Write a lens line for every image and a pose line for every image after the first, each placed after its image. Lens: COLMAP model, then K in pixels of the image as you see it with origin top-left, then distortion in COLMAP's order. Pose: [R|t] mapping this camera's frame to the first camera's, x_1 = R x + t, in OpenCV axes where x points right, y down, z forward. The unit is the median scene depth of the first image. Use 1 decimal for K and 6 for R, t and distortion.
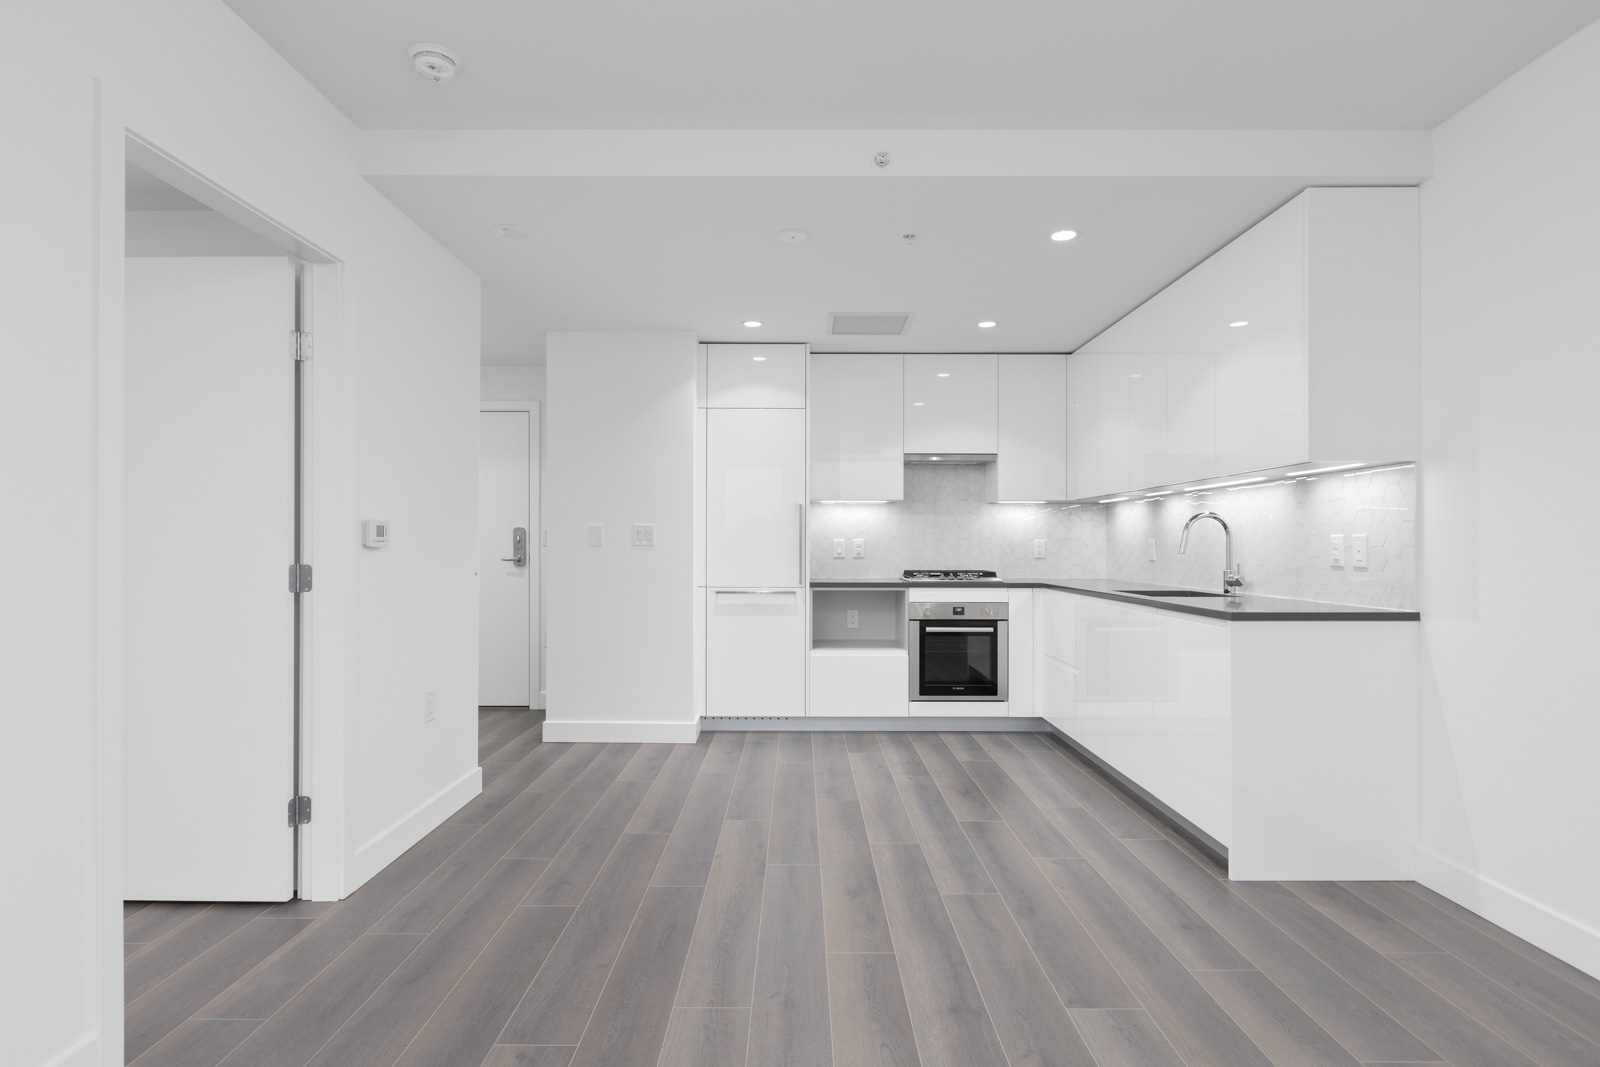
lens RADIAL K [[820.5, 0, 803.2], [0, 820.5, 541.8], [0, 0, 1]] dist [-0.005293, 0.000095]
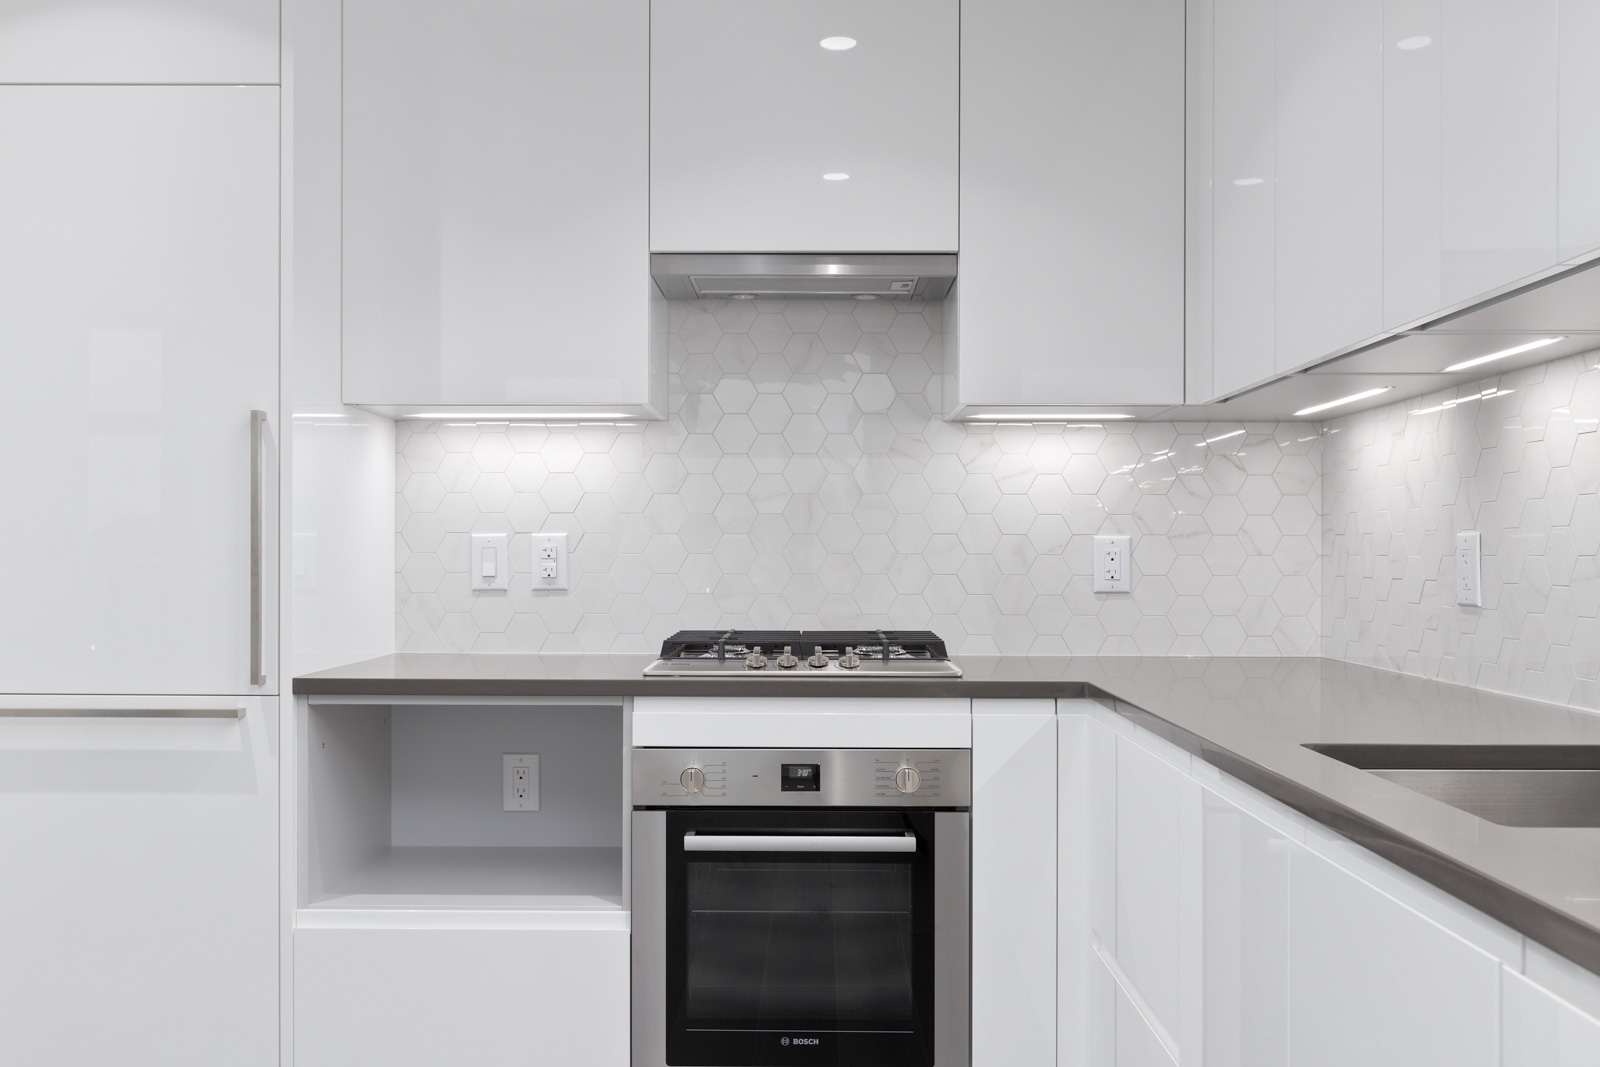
lens RADIAL K [[1449.8, 0, 798.8], [0, 1449.8, 558.6], [0, 0, 1]] dist [-0.002839, -0.002623]
pose [[0.999862, 0.000674, -0.016614, 0.198148], [-0.000553, 0.999973, 0.007315, 0.002964], [0.016618, -0.007305, 0.999835, 0.487379]]
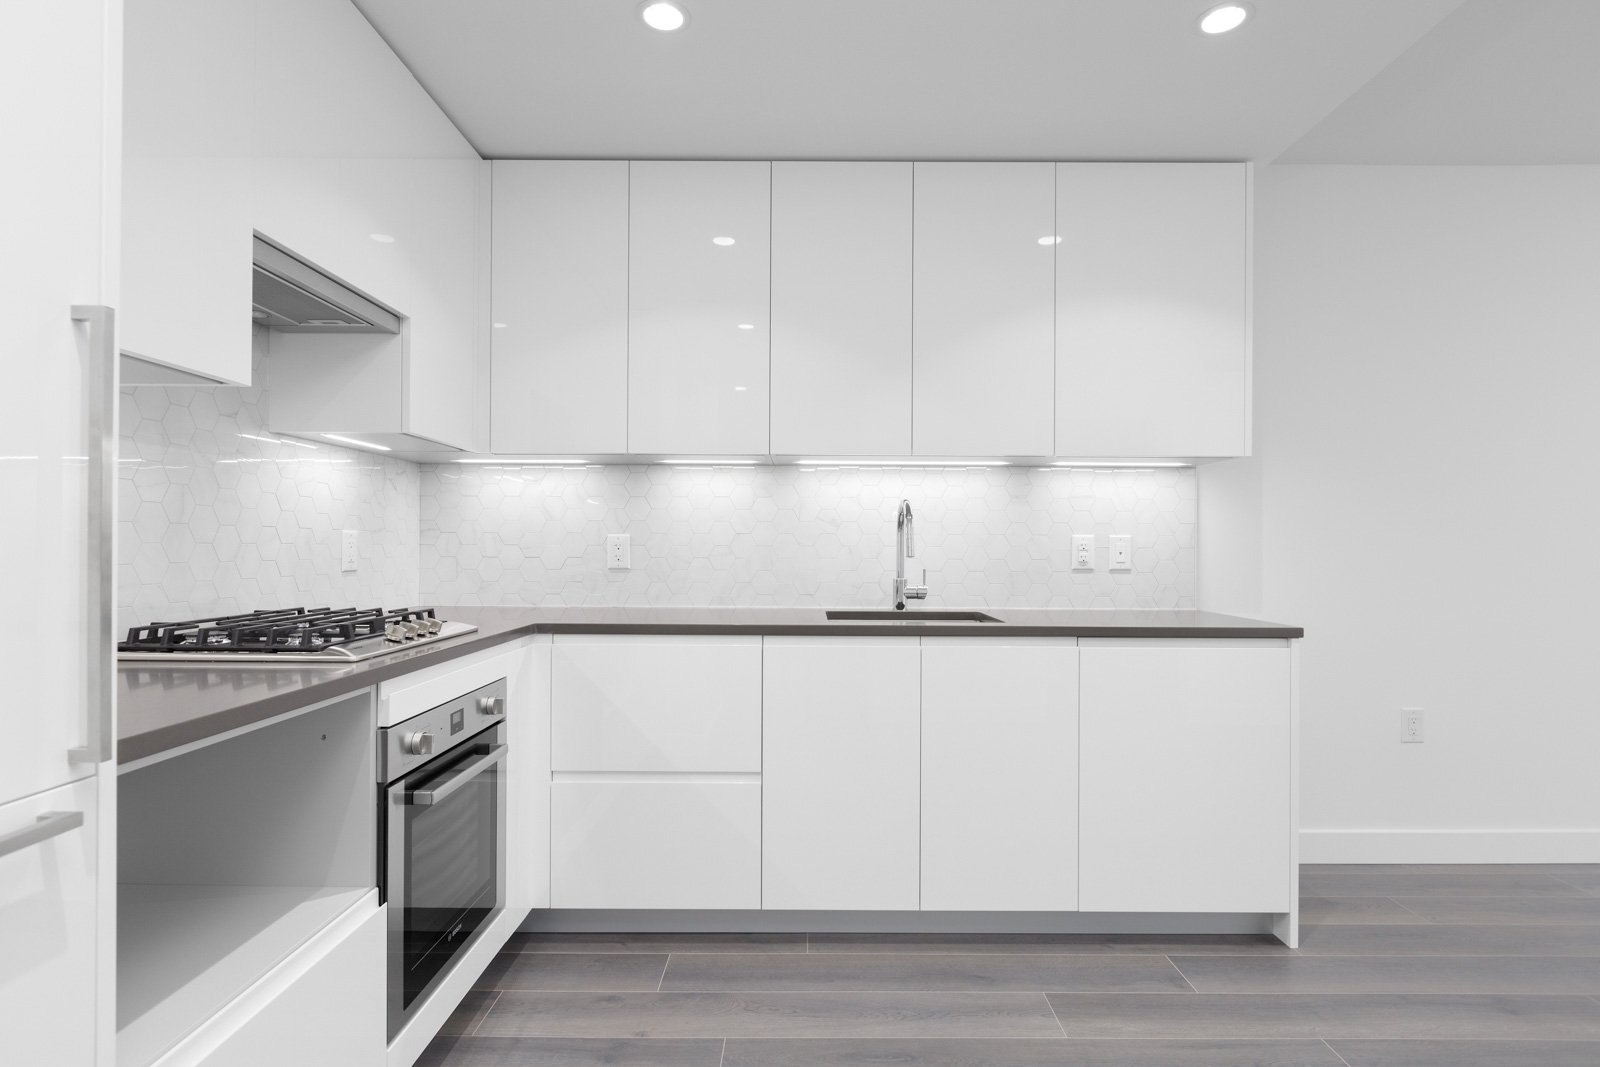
lens RADIAL K [[820.5, 0, 803.2], [0, 820.5, 541.8], [0, 0, 1]] dist [-0.005293, 0.000095]
pose [[0.007681, 0.002155, 0.999968, -0.178614], [-0.009982, 0.999948, -0.002078, 0.002801], [-0.999921, -0.009966, 0.007702, 0.846574]]
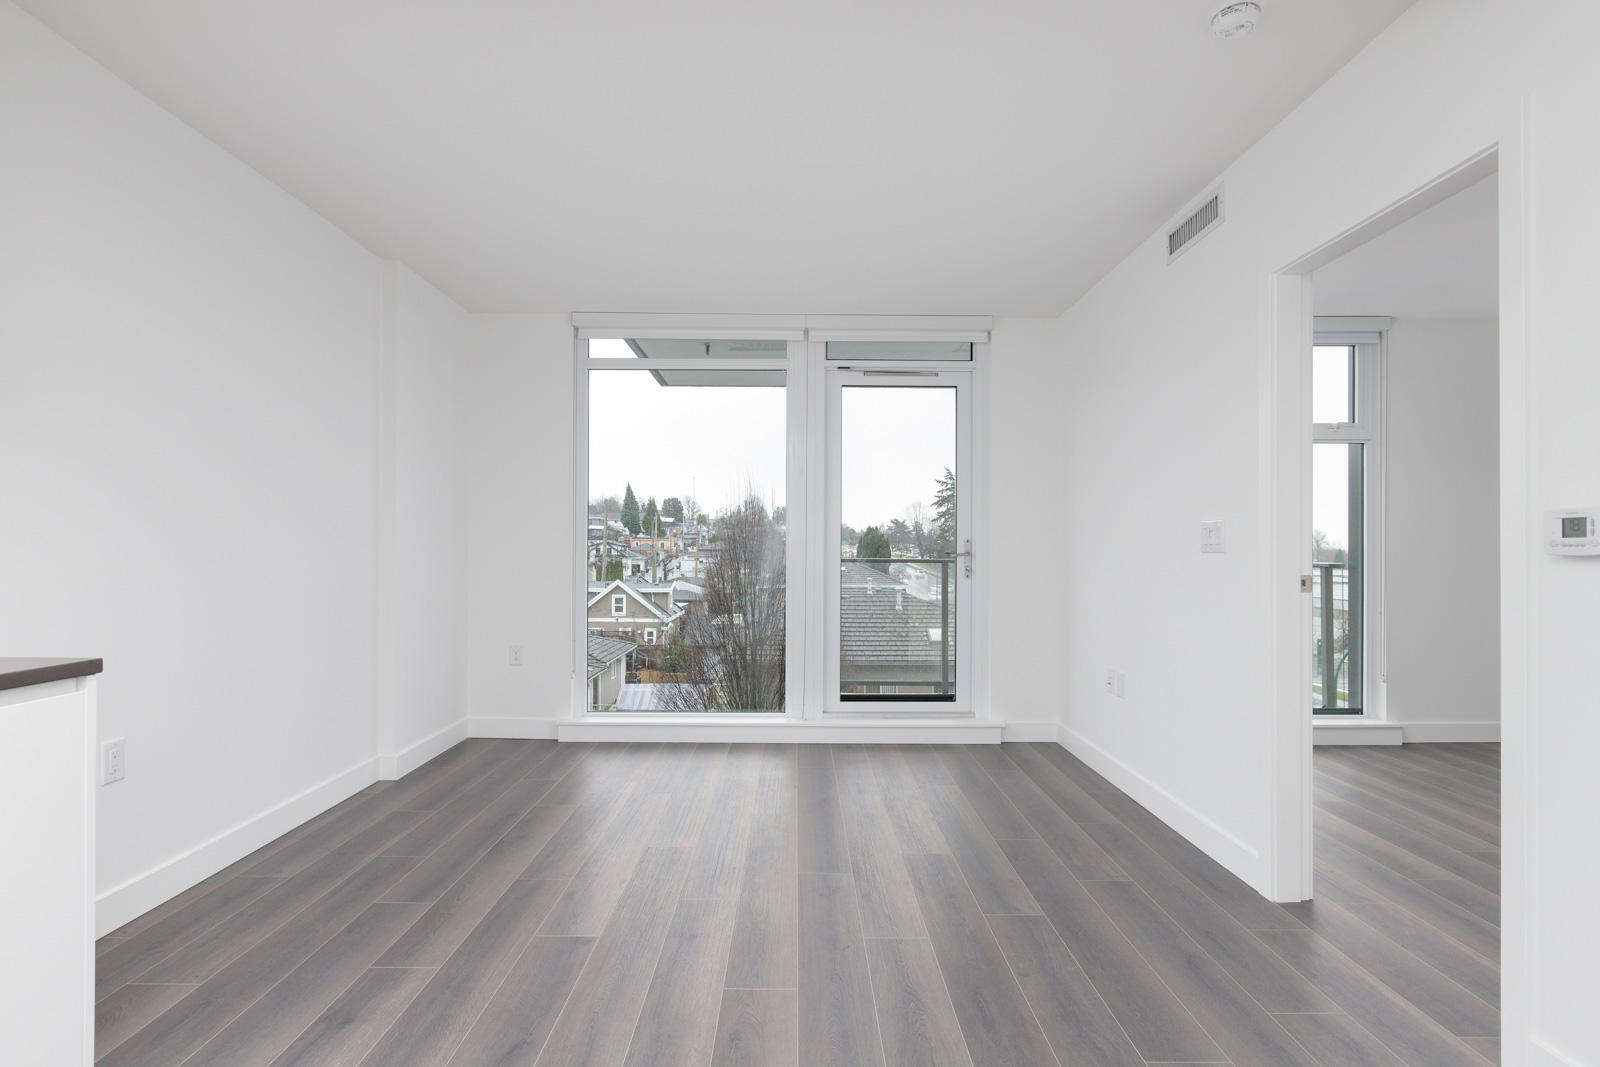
lens RADIAL K [[814.4, 0, 795.4], [0, 814.4, 543.1], [0, 0, 1]] dist [-0.001889, 0.000174]
pose [[-0.999962, -0.005112, 0.007038, 0.012275], [-0.005190, 0.999925, -0.011091, 0.004094], [-0.006981, -0.011127, -0.999914, 0.889314]]
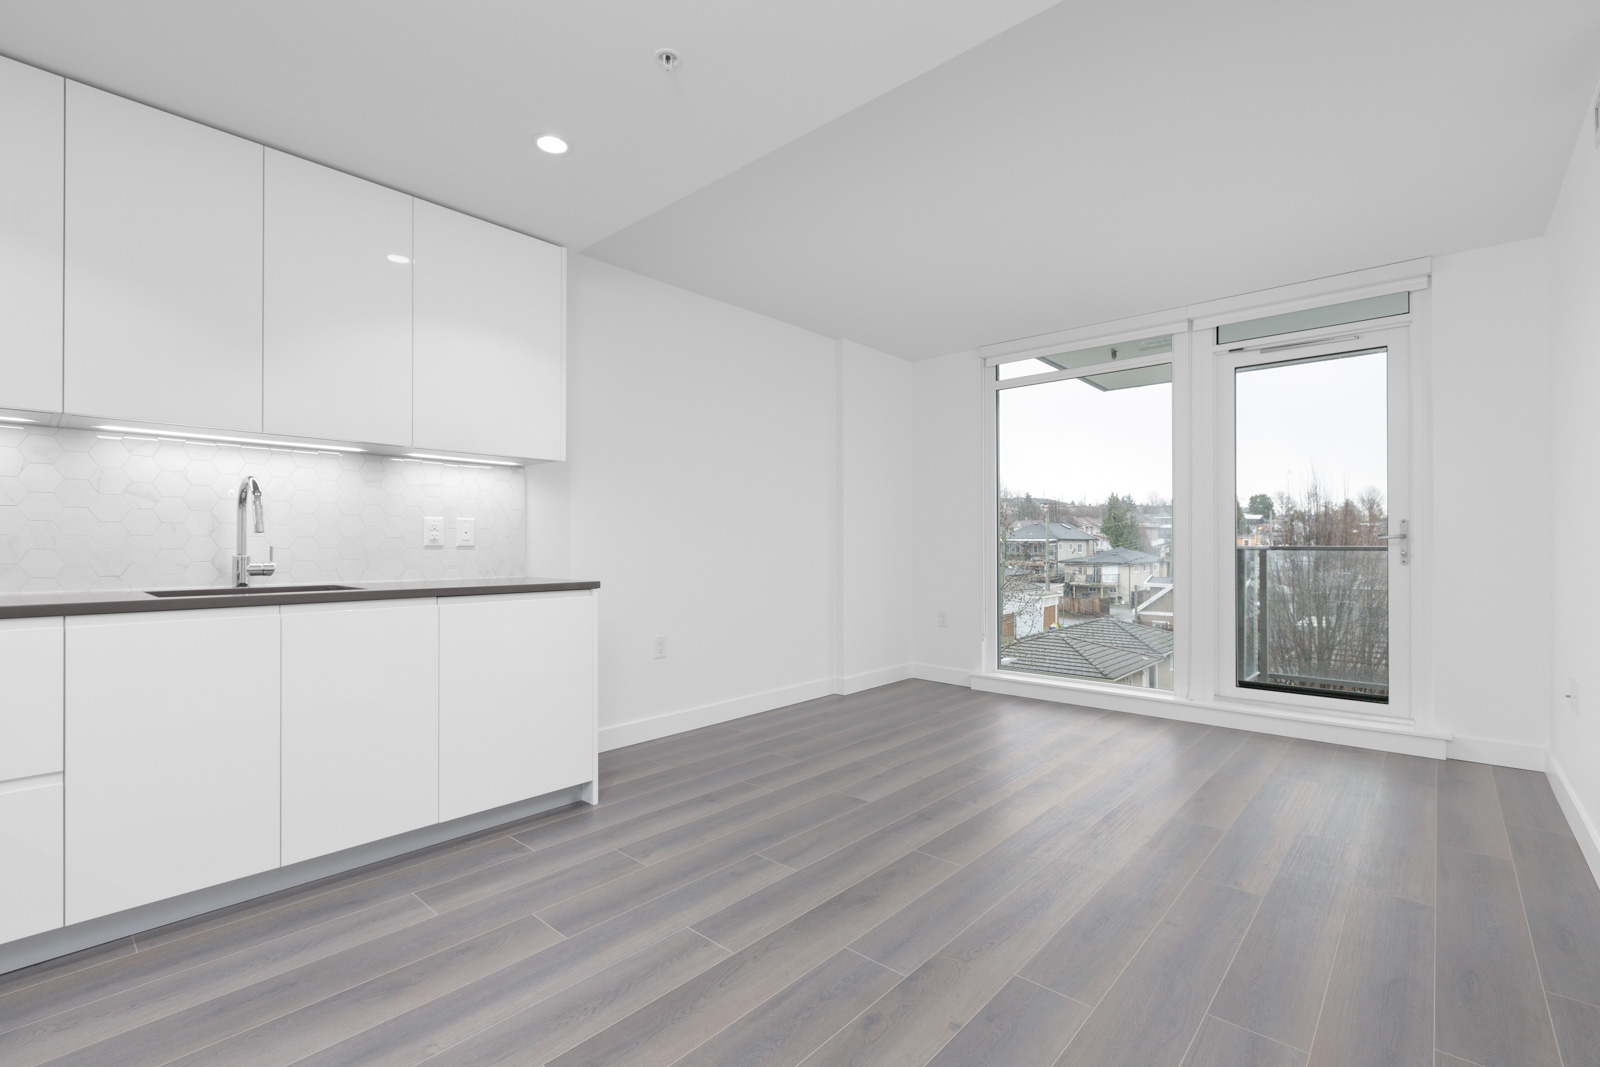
lens RADIAL K [[710.6, 0, 792.9], [0, 710.6, 544.6], [0, 0, 1]] dist [0.002134, 0.000061]
pose [[-0.735673, 0.000553, 0.677336, -0.224216], [-0.003826, 0.999980, -0.004972, 0.020119], [-0.677326, -0.006249, -0.735657, 0.888972]]
